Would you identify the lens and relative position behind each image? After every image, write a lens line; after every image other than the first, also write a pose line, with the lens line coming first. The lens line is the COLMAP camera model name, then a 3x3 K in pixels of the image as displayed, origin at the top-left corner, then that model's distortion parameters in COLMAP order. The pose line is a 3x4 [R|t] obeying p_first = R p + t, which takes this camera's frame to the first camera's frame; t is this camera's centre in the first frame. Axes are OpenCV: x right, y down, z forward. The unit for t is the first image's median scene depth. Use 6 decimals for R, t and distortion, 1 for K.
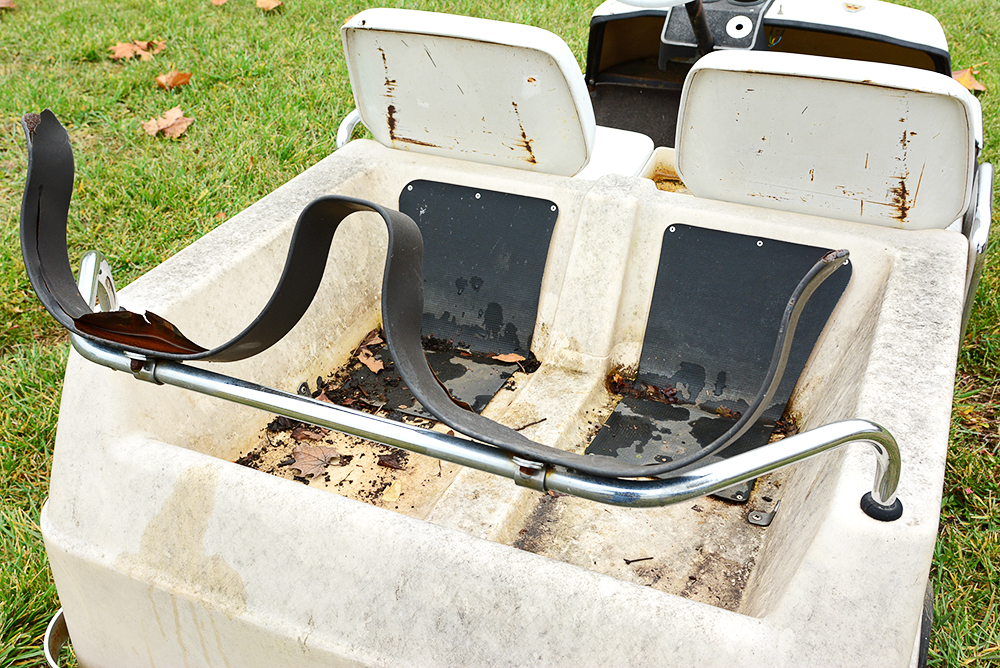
lens RADIAL K [[1016.1, 0, 500.0], [0, 1016.1, 334.0], [0, 0, 1]] dist [-0.044933, 0.012897]
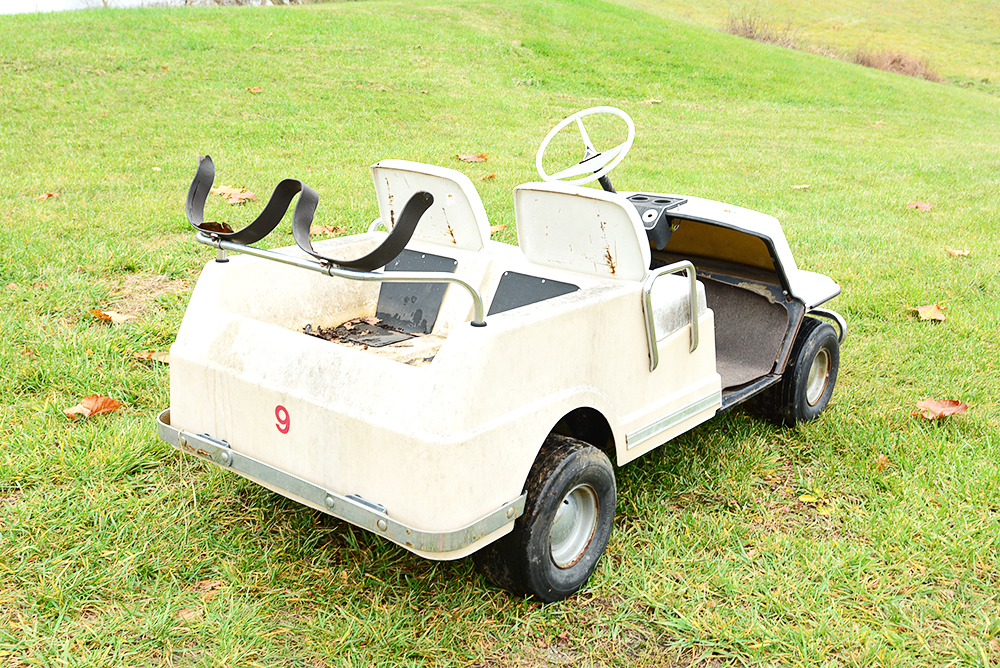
lens RADIAL K [[1016.1, 0, 500.0], [0, 1016.1, 334.0], [0, 0, 1]] dist [-0.044933, 0.012897]
pose [[0.969792, 0.114345, -0.215473, 0.753098], [-0.167037, 0.955028, -0.244989, 0.616493], [0.177769, 0.273580, 0.945279, -1.018724]]
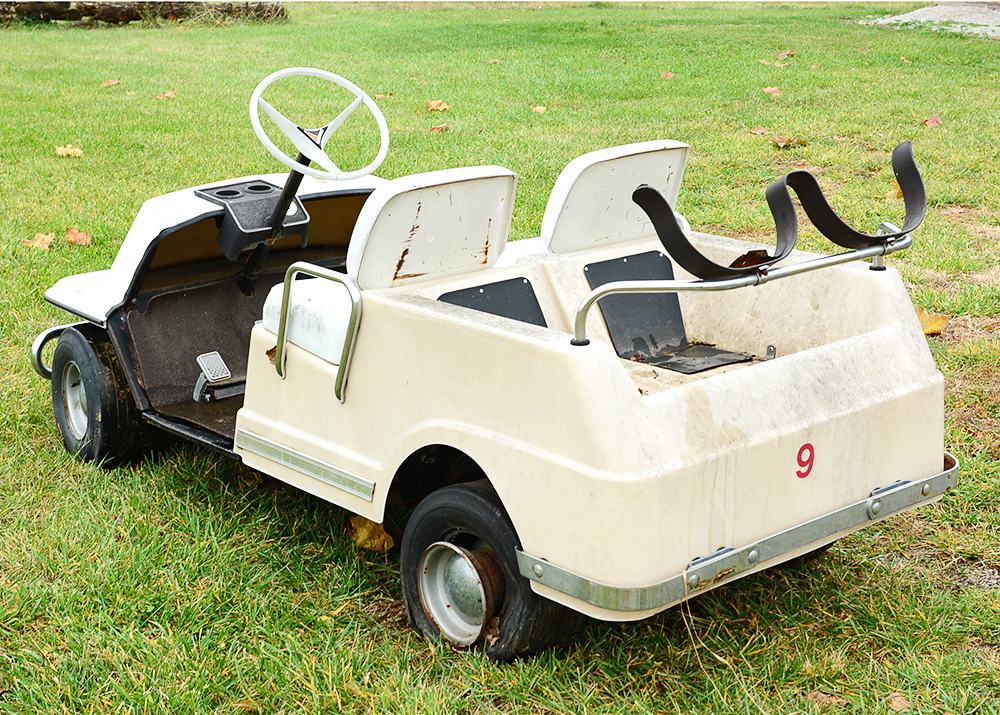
lens RADIAL K [[1661.7, 0, 500.0], [0, 1661.7, 357.5], [0, 0, 1]] dist [0.023751, -0.003078]
pose [[0.433716, -0.236274, 0.869520, -2.776607], [0.480883, 0.876784, -0.001616, -0.054809], [-0.761999, 0.418838, 0.493895, -0.147874]]
